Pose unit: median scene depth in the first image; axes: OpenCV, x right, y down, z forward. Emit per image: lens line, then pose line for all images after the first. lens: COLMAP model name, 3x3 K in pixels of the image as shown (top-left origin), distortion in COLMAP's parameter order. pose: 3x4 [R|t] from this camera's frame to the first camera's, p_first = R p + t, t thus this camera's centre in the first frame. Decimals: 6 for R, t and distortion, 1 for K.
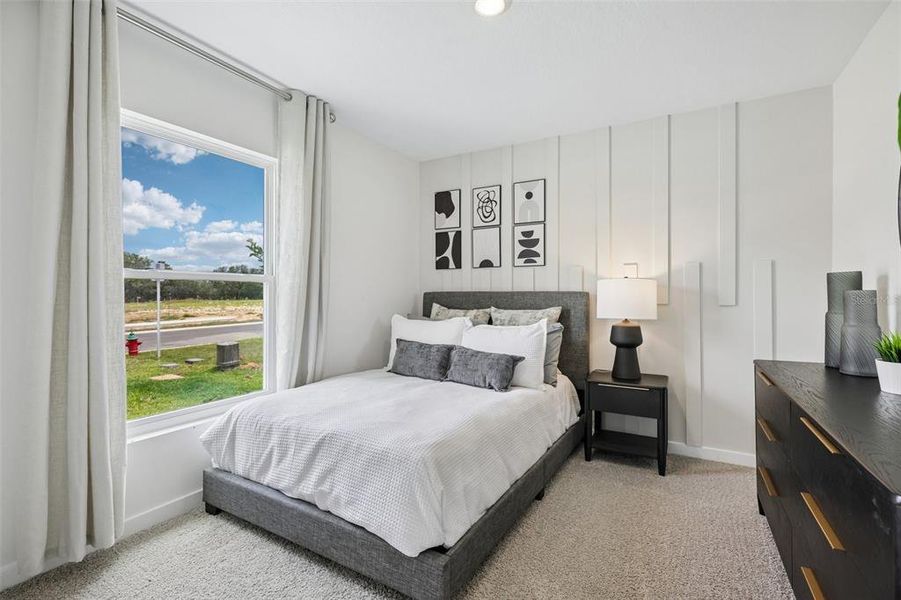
lens RADIAL K [[412.5, 0, 445.5], [0, 412.5, 281.7], [0, 0, 1]] dist [0.000659, 0.000037]
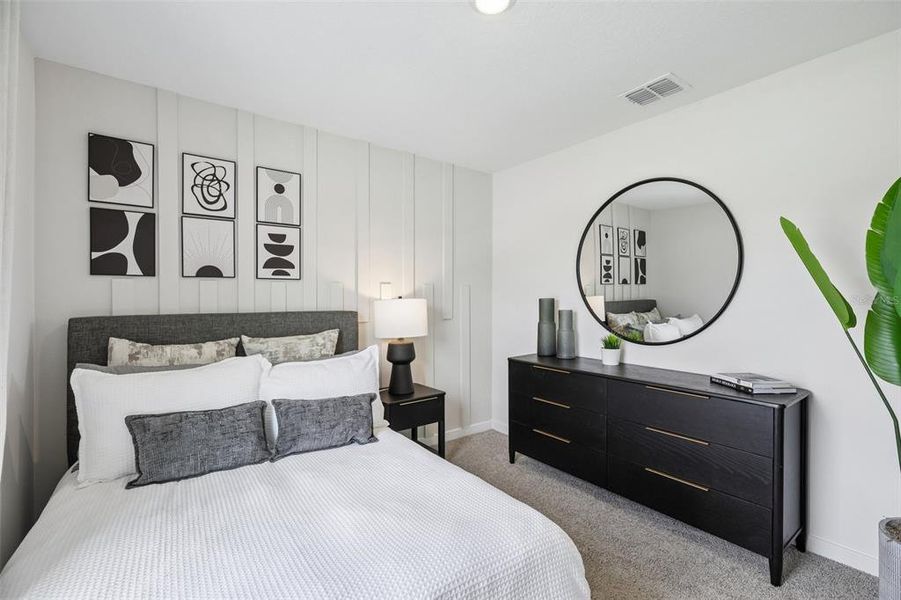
lens RADIAL K [[402.9, 0, 452.8], [0, 402.9, 295.6], [0, 0, 1]] dist [0.000750, 0.000121]
pose [[0.388189, 0.012765, 0.921491, -0.361376], [-0.014953, 0.999860, -0.007551, -0.005979], [-0.921459, -0.010848, 0.388325, 0.391310]]
